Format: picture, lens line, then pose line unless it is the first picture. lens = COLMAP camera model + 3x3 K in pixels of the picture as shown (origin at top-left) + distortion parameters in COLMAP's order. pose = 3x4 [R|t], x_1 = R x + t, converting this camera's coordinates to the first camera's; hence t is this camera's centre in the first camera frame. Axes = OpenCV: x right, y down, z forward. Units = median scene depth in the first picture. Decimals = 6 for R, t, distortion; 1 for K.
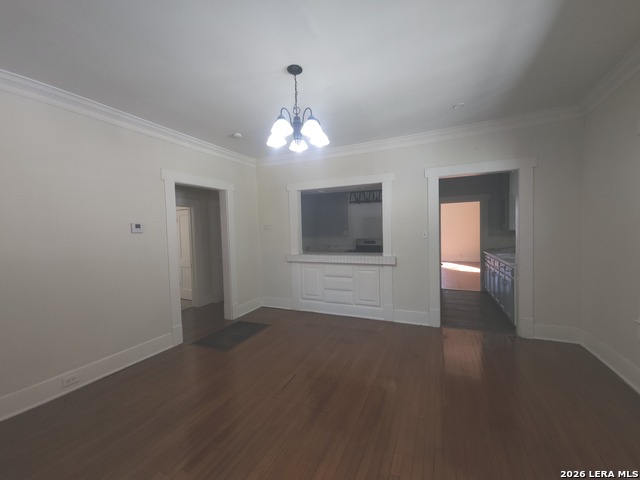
lens RADIAL K [[260.8, 0, 320.3], [0, 260.8, 239.0], [0, 0, 1]] dist [0.005269, -0.000032]
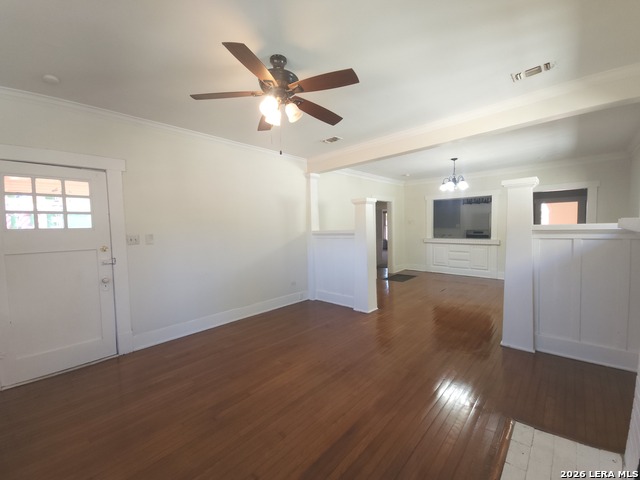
lens RADIAL K [[260.8, 0, 318.8], [0, 260.8, 240.7], [0, 0, 1]] dist [0.005269, -0.000032]
pose [[0.945993, 0.021797, -0.323454, -0.239043], [-0.010514, 0.999275, 0.036592, 0.021534], [0.324017, -0.031215, 0.945536, -0.857012]]
